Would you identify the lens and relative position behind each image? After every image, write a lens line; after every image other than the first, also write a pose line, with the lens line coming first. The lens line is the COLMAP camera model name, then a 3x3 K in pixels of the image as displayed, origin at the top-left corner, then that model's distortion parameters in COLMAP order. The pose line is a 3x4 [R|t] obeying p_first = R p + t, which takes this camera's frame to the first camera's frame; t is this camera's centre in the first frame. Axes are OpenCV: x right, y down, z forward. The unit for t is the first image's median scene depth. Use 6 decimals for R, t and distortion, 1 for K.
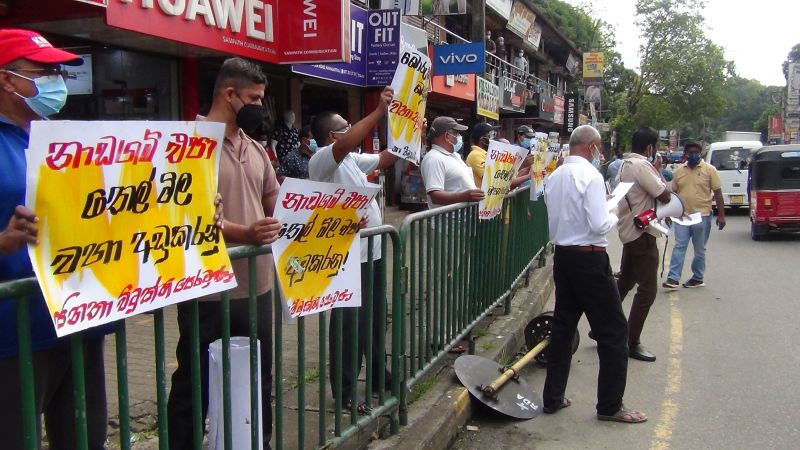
lens RADIAL K [[711.6, 0, 399.7], [0, 711.6, 205.8], [0, 0, 1]] dist [-0.008384, -0.017055]
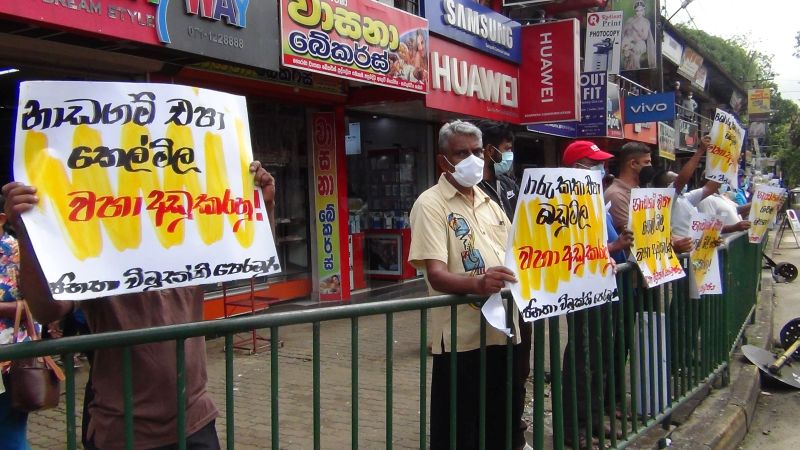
lens RADIAL K [[711.6, 0, 399.7], [0, 711.6, 205.8], [0, 0, 1]] dist [-0.008384, -0.017055]
pose [[0.982206, -0.025178, -0.186111, -0.118531], [0.013925, 0.998008, -0.061526, 0.008825], [0.187289, 0.057840, 0.980600, -0.179542]]
